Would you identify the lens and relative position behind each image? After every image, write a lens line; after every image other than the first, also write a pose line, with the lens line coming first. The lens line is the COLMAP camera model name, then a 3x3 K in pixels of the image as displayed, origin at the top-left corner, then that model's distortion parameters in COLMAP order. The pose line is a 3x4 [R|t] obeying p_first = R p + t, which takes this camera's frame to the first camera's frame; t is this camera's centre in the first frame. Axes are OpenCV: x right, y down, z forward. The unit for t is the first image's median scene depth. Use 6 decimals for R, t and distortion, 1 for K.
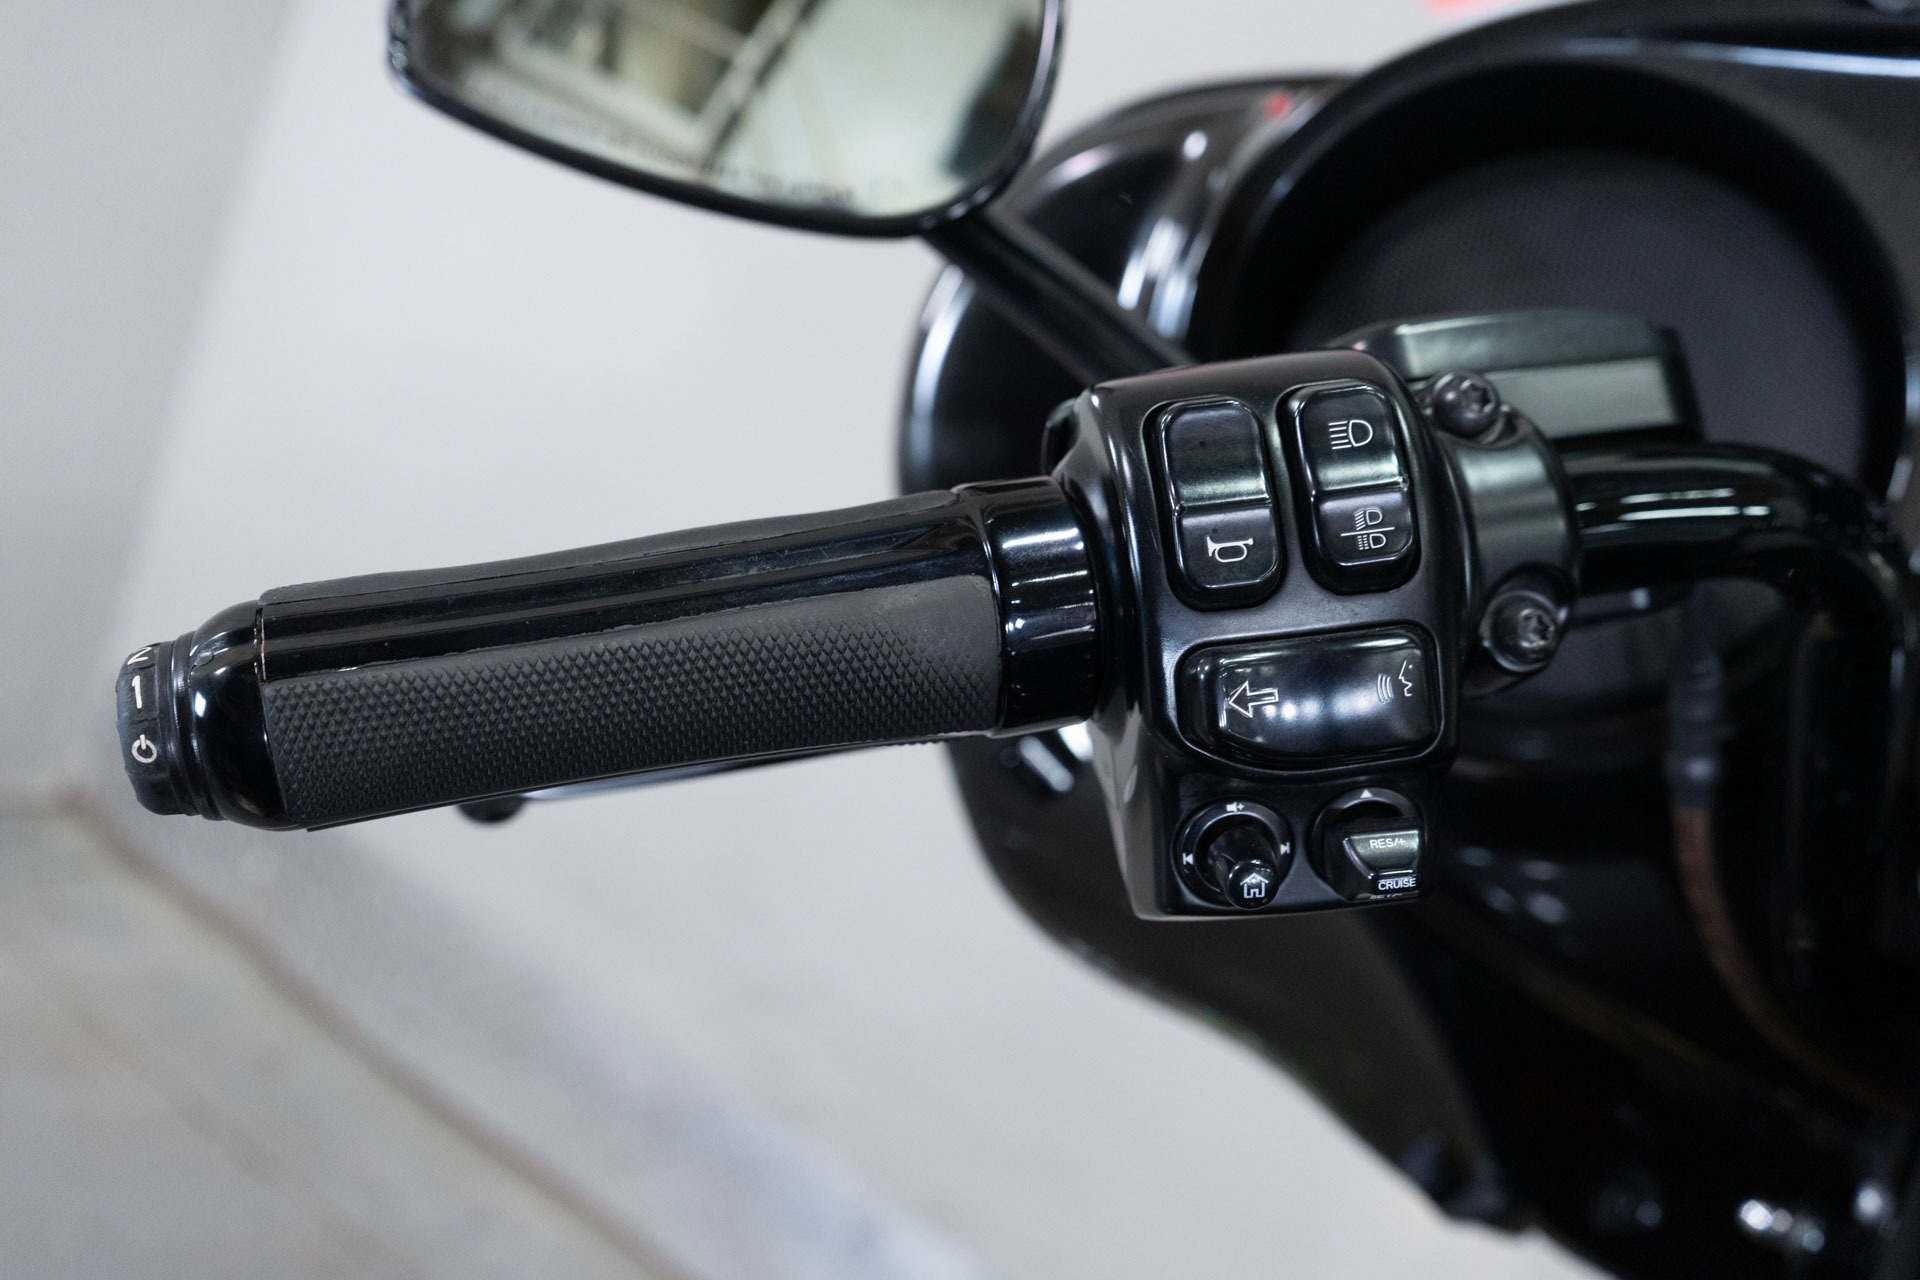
lens RADIAL K [[1742.3, 0, 960.0], [0, 1742.3, 640.0], [0, 0, 1]] dist [-0.014912, 0.032506]
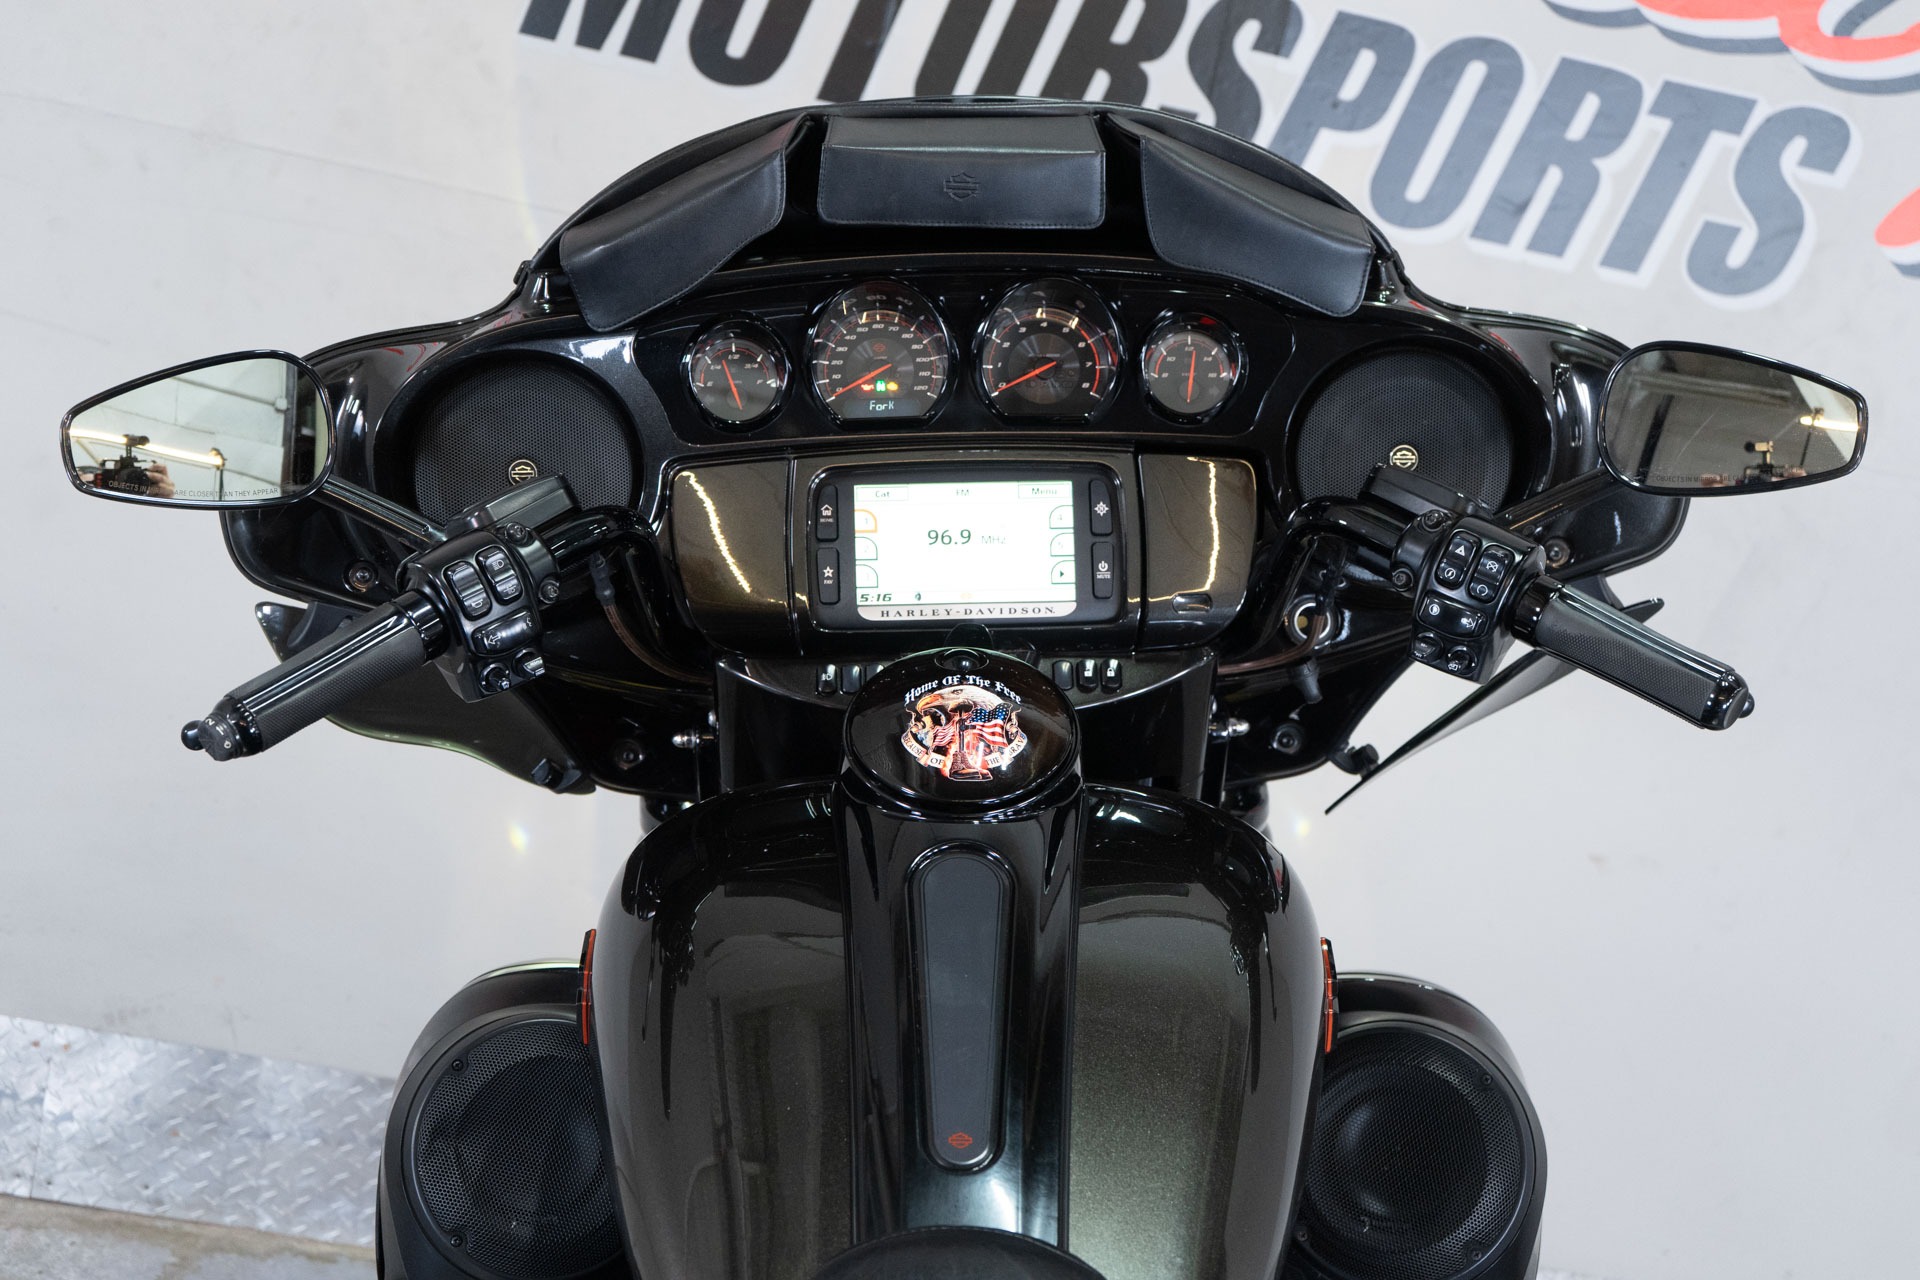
lens RADIAL K [[2539.1, 0, 960.0], [0, 2539.1, 640.0], [0, 0, 1]] dist [0.001990, -0.000215]
pose [[0.835873, -0.305390, 0.456129, -1.340294], [0.221375, 0.947924, 0.228982, -0.894329], [-0.502304, -0.090424, 0.859950, -3.800941]]
